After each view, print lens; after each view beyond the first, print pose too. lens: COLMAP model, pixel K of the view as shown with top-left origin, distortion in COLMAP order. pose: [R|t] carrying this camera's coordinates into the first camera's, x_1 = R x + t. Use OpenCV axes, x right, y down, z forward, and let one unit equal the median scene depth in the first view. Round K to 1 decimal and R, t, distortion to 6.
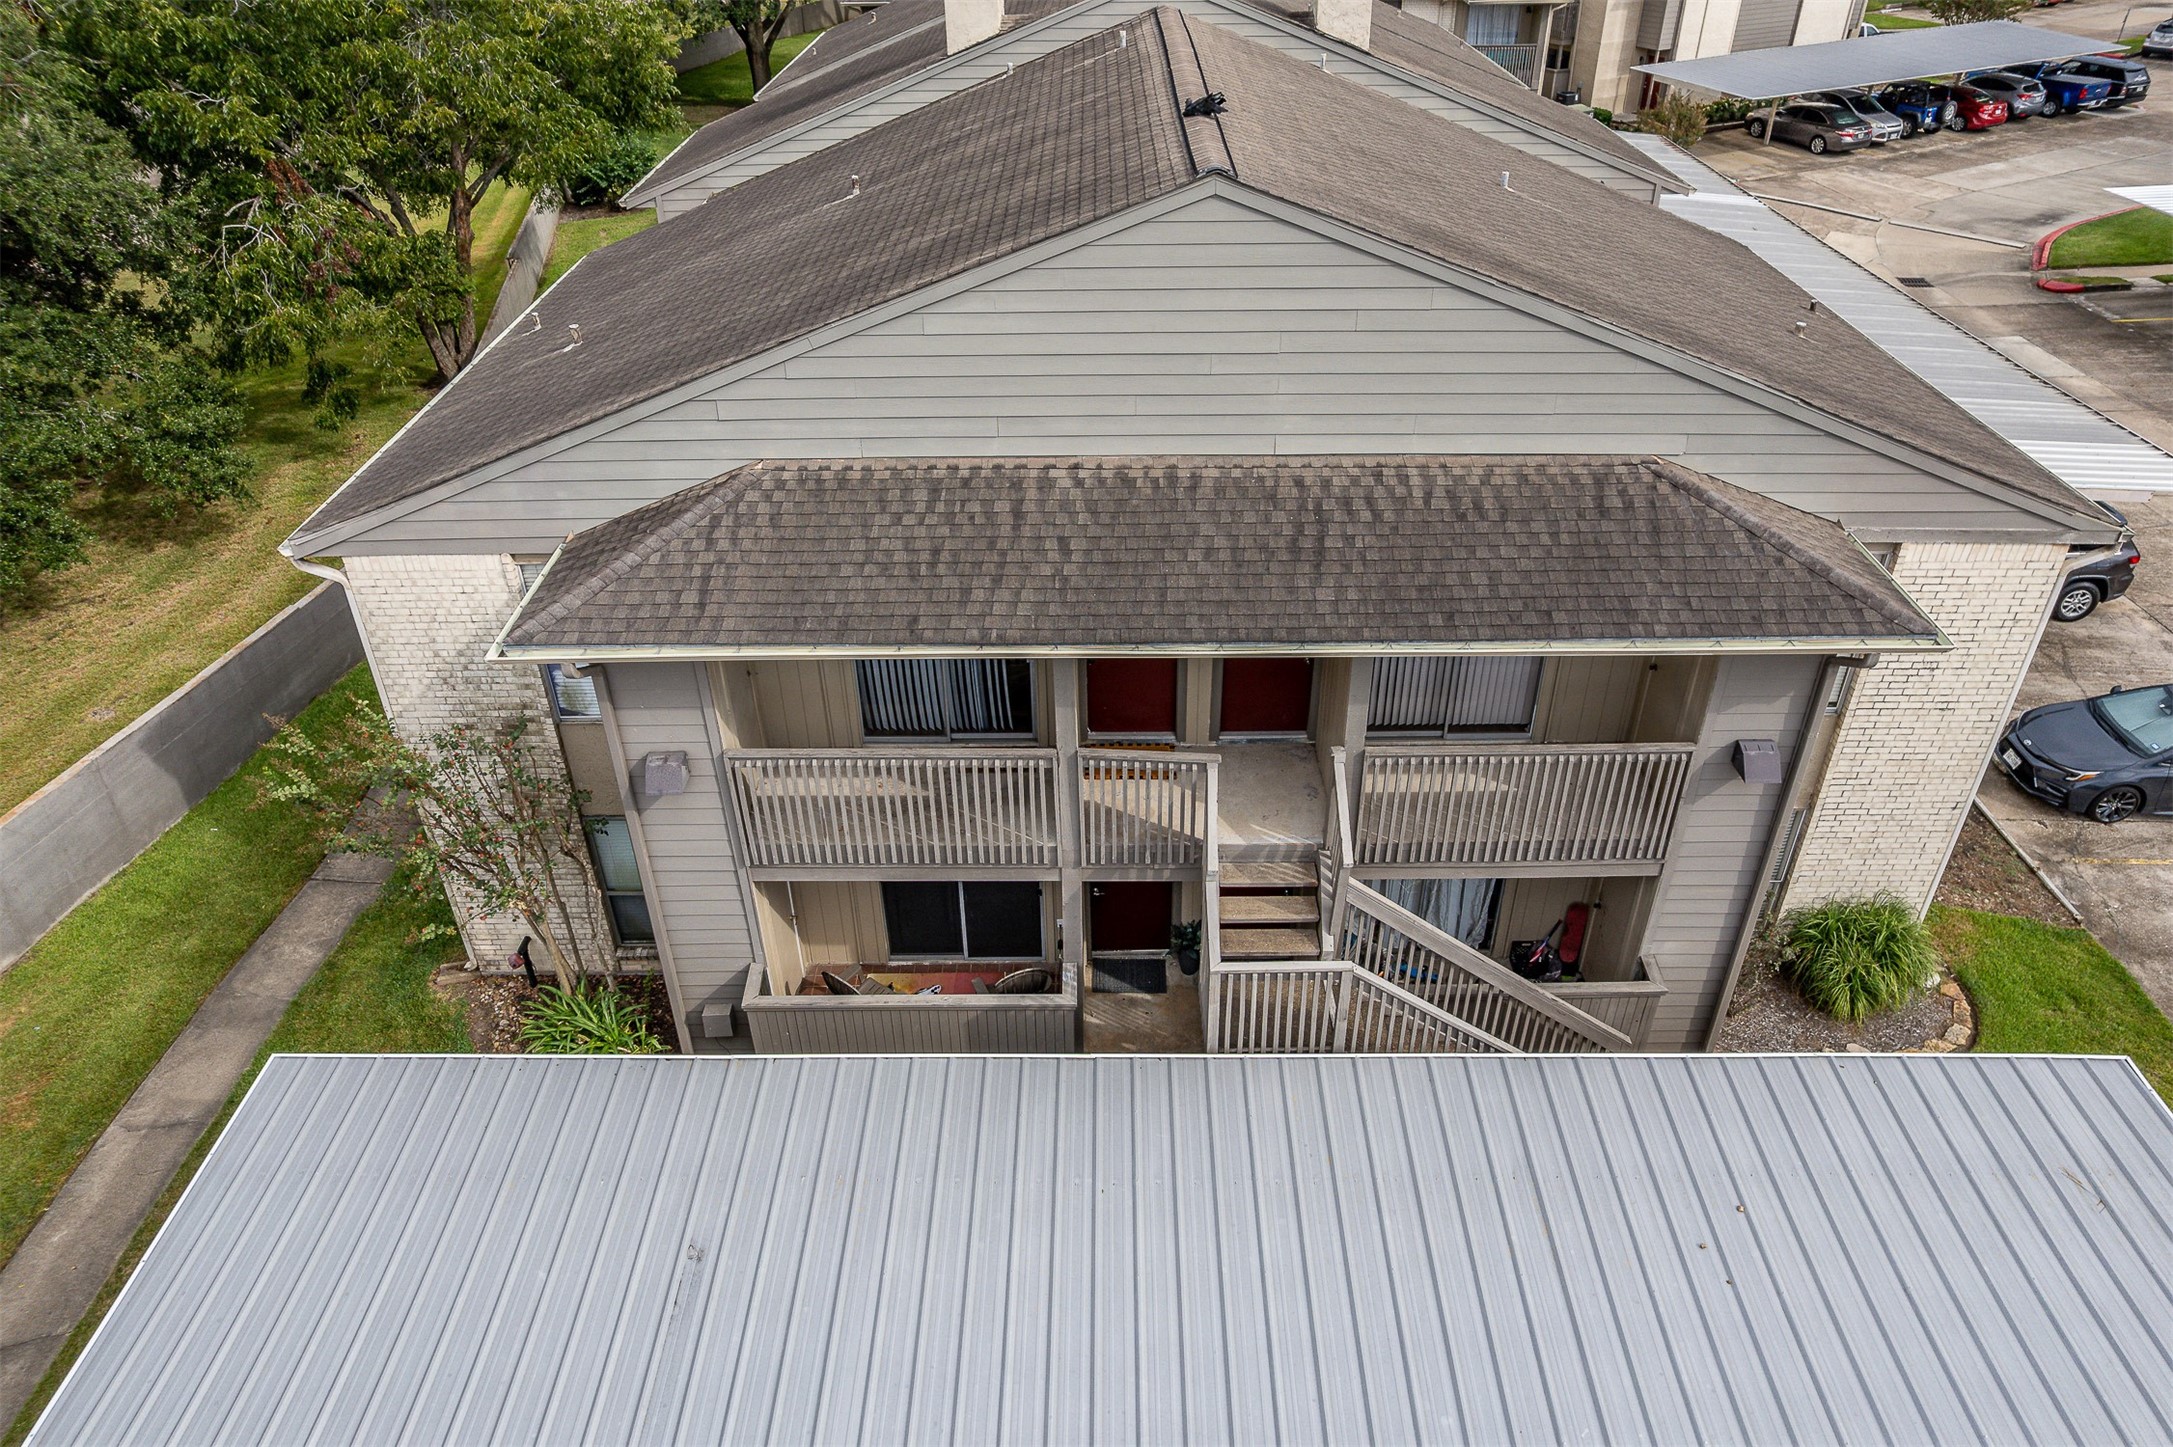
lens RADIAL K [[1420.5, 0, 1086.5], [0, 1420.5, 723.5], [0, 0, 1]] dist [-0.105027, 0.094061]
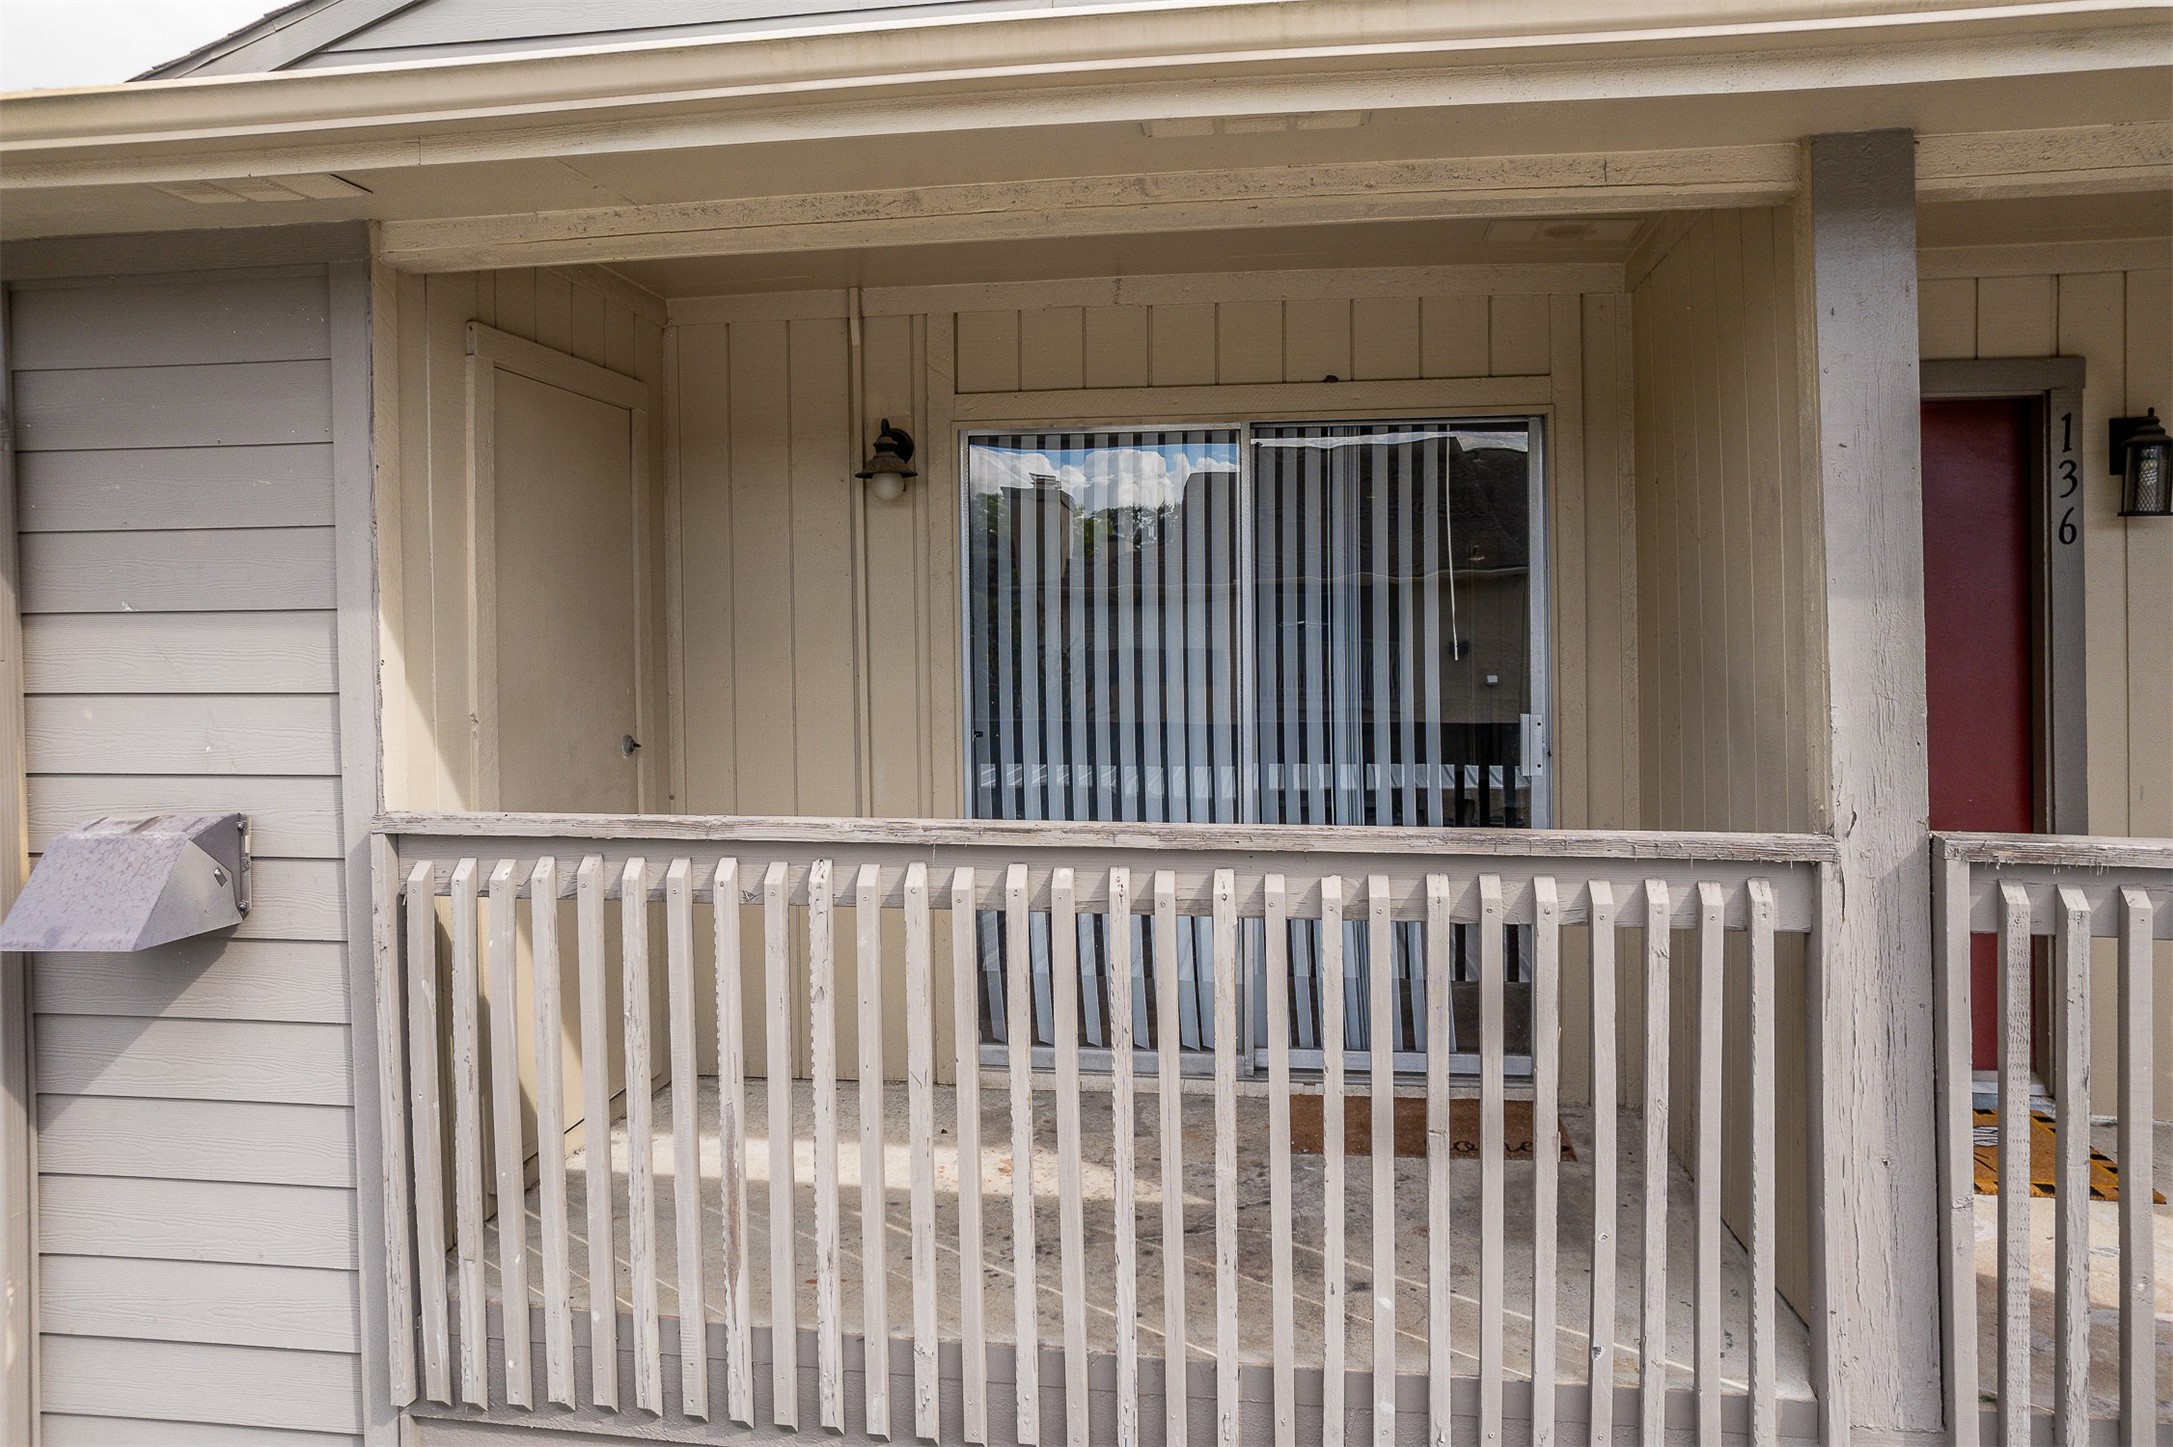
lens RADIAL K [[1420.5, 0, 1086.5], [0, 1420.5, 723.5], [0, 0, 1]] dist [-0.105027, 0.094061]
pose [[0.988588, 0.007089, -0.150478, -0.095653], [-0.086787, 0.843271, -0.530435, 0.118090], [0.123134, 0.537442, 0.834263, 0.769124]]
